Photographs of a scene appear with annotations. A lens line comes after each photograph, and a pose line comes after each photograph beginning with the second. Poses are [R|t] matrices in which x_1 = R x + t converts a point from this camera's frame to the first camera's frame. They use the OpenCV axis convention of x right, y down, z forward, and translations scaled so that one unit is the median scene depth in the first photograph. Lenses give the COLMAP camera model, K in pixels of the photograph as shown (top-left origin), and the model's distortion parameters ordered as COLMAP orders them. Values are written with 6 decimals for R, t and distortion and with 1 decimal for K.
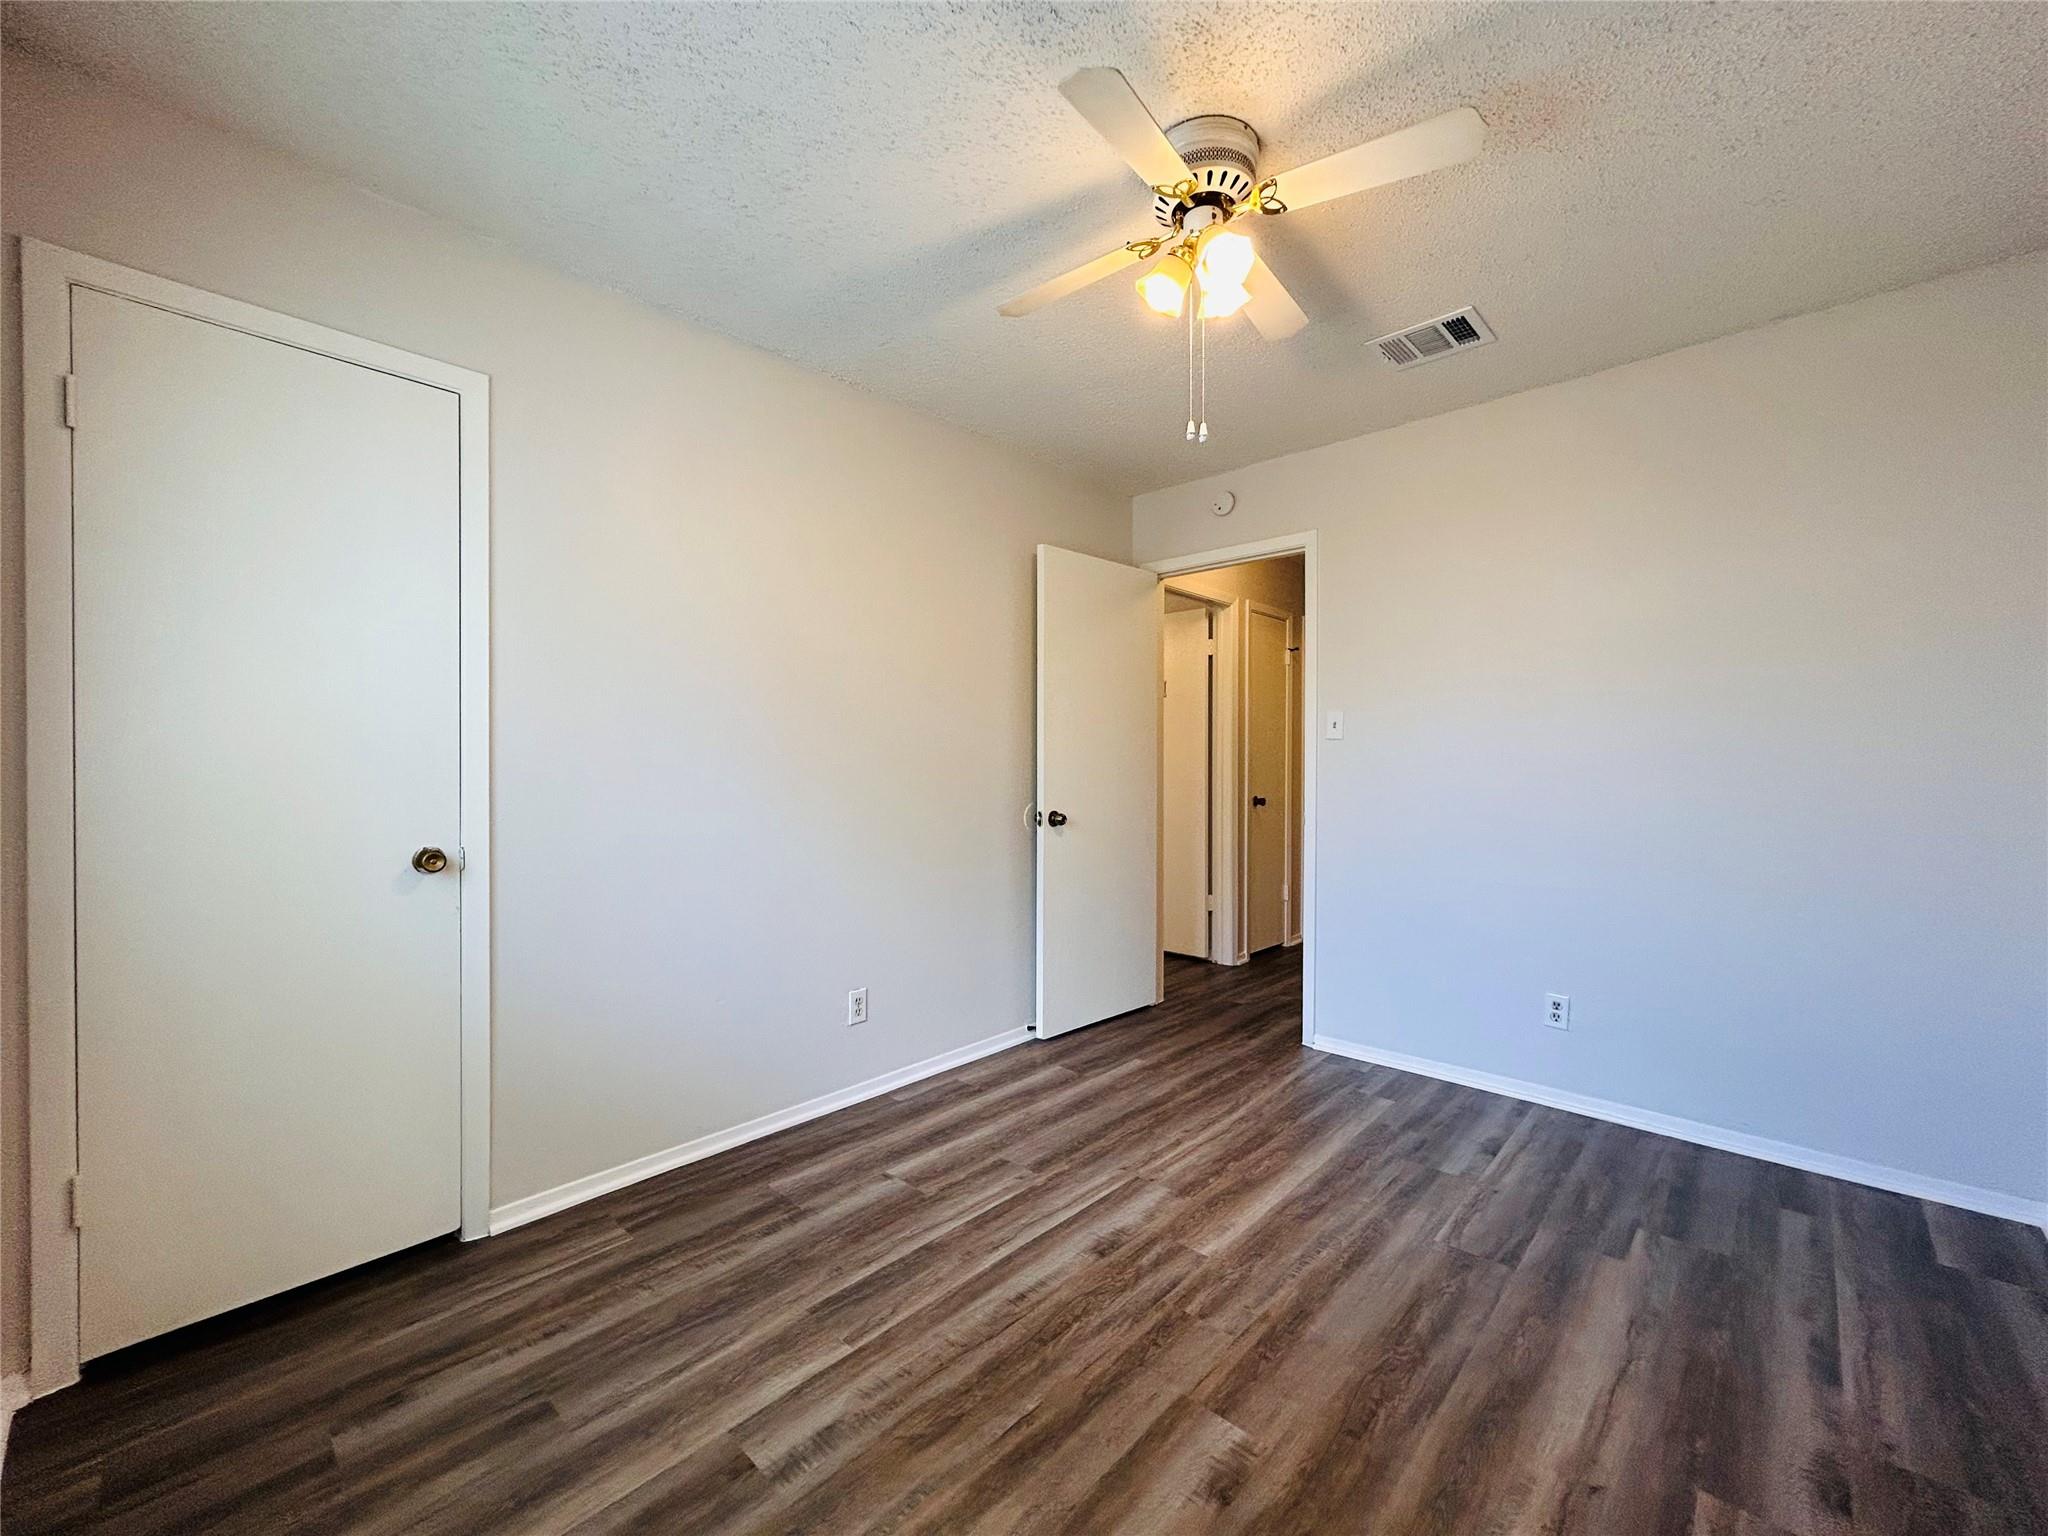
lens RADIAL K [[823.9, 0, 1024.0], [0, 823.9, 768.0], [0, 0, 1]] dist [0.002502, 0.000311]
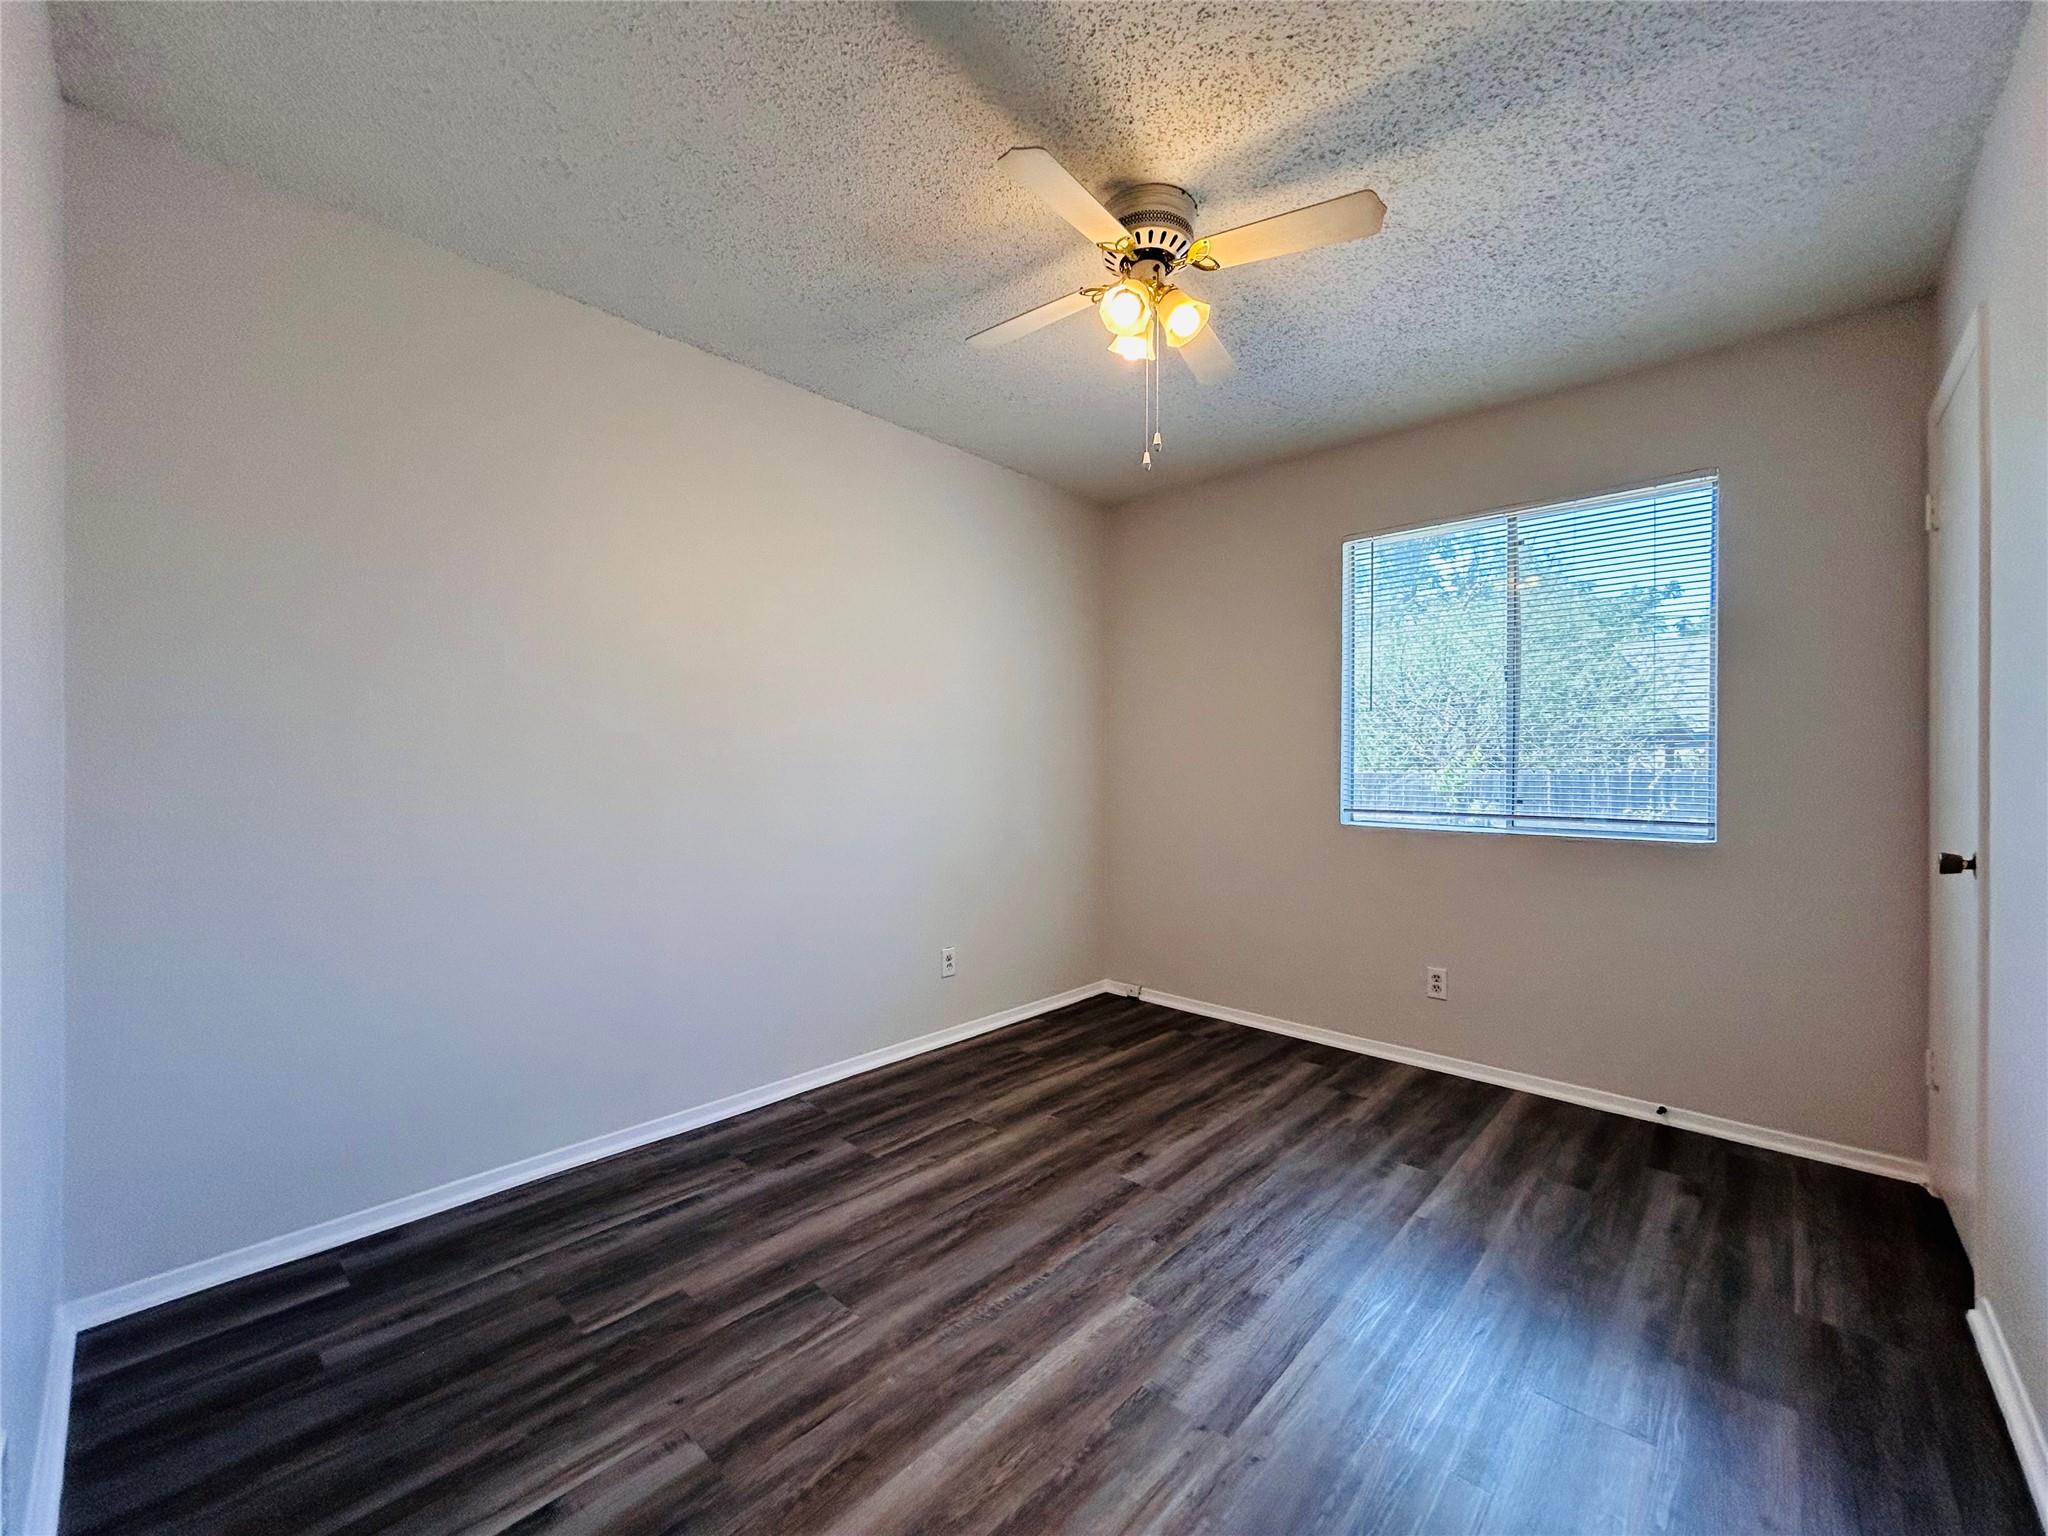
lens RADIAL K [[823.9, 0, 1024.0], [0, 823.9, 768.0], [0, 0, 1]] dist [0.002502, 0.000311]
pose [[-0.999909, -0.007210, -0.011374, 0.375249], [-0.007328, 0.999919, 0.010379, -0.000264], [0.011298, 0.010462, -0.999881, 2.017554]]
